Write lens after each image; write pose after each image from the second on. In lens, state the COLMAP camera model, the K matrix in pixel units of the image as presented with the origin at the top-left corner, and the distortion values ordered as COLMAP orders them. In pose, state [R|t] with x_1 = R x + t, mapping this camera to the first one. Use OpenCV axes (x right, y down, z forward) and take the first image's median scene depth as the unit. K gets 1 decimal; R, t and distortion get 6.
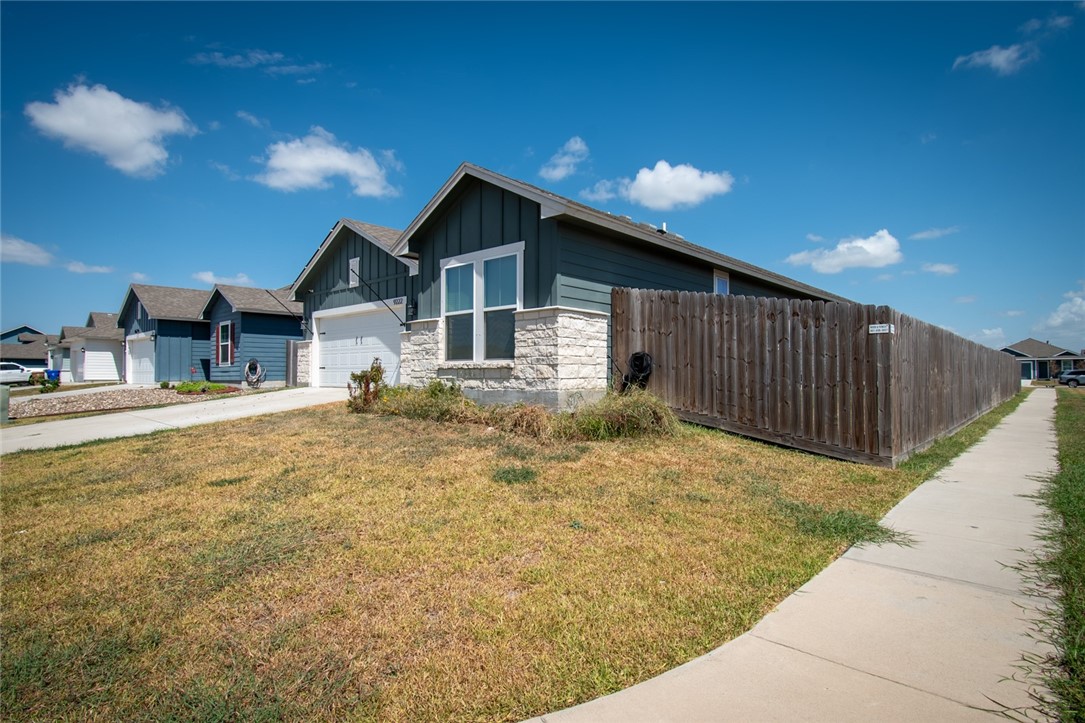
lens RADIAL K [[563.2, 0, 542.8], [0, 563.2, 359.6], [0, 0, 1]] dist [-0.003900, -0.002151]
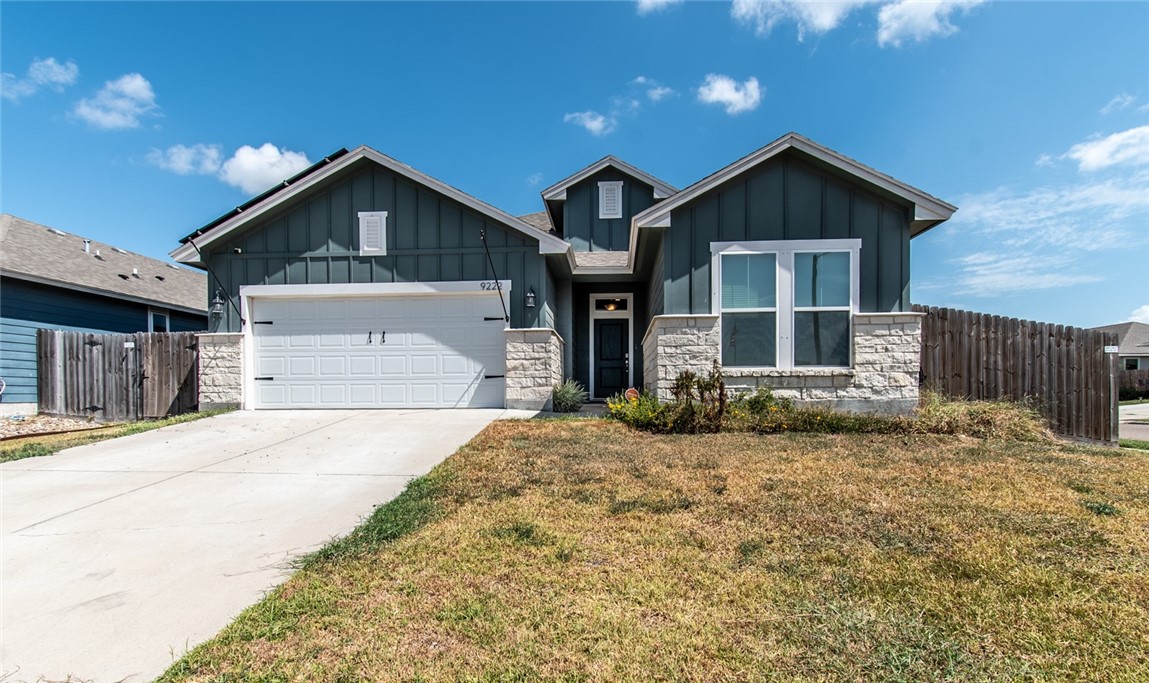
lens RADIAL K [[621.0, 0, 574.8], [0, 621.0, 409.6], [0, 0, 1]] dist [0.006027, 0.002852]
pose [[0.783873, -0.013082, 0.620783, -1.035550], [-0.010748, 0.999342, 0.034631, 0.040075], [-0.620828, -0.033819, 0.783217, 0.477877]]
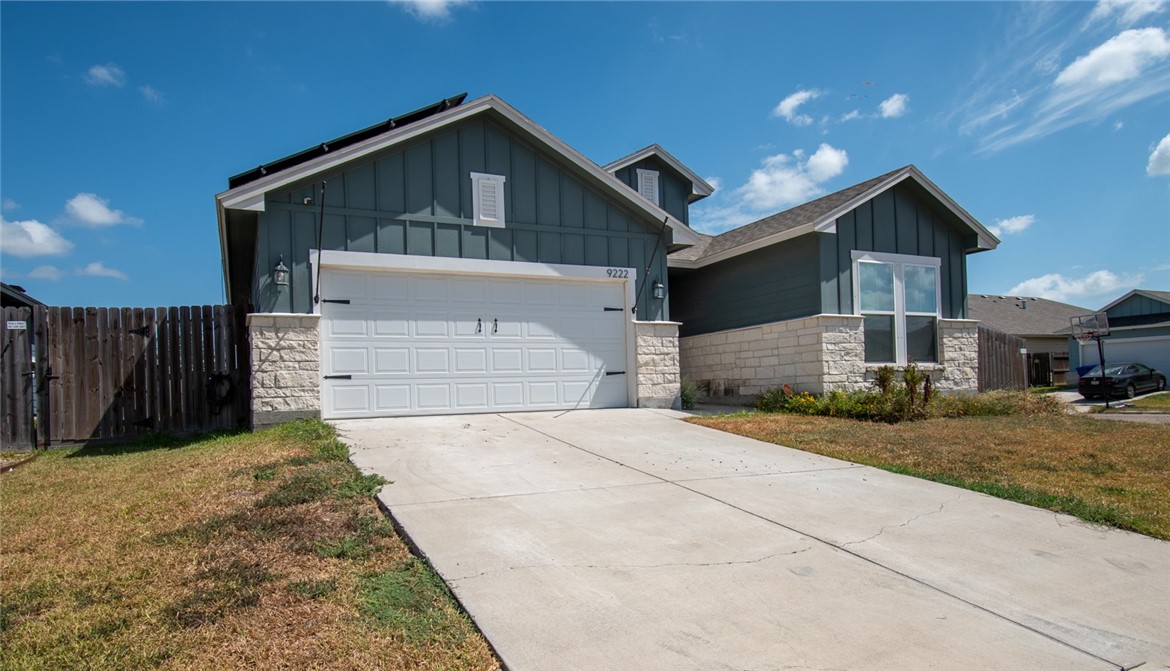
lens RADIAL K [[730.9, 0, 584.5], [0, 730.9, 396.7], [0, 0, 1]] dist [0.004935, 0.000547]
pose [[0.355981, -0.007352, 0.934464, -1.650736], [0.007465, 0.999960, 0.005023, 0.054708], [-0.934463, 0.005188, 0.356022, 1.139171]]
